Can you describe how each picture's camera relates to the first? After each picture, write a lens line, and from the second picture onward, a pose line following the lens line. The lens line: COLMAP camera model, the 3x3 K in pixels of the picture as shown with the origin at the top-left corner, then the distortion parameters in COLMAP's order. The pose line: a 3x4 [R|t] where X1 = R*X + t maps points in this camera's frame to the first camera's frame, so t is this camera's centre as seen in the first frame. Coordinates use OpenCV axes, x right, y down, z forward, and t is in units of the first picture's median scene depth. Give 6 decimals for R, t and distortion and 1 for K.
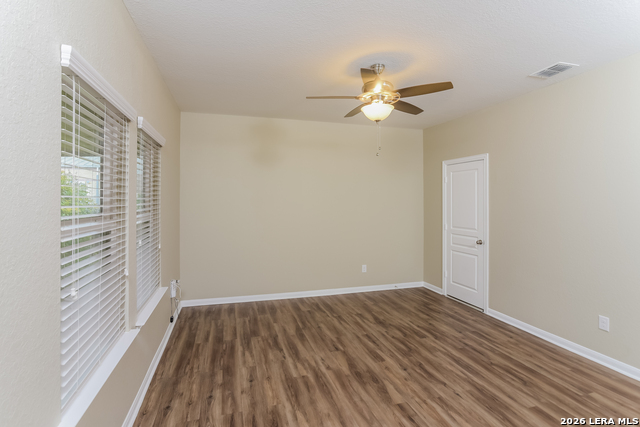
lens RADIAL K [[312.1, 0, 318.7], [0, 312.1, 207.7], [0, 0, 1]] dist [0.002789, 0.001298]
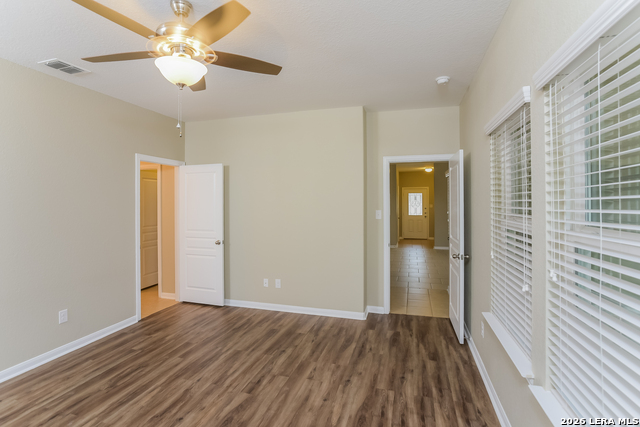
lens RADIAL K [[312.1, 0, 320.7], [0, 312.1, 209.3], [0, 0, 1]] dist [0.002789, 0.001298]
pose [[-0.841423, -0.007407, 0.540326, -0.475934], [0.013049, 0.999336, 0.034020, -0.032288], [-0.540219, 0.035676, -0.840768, 1.572167]]
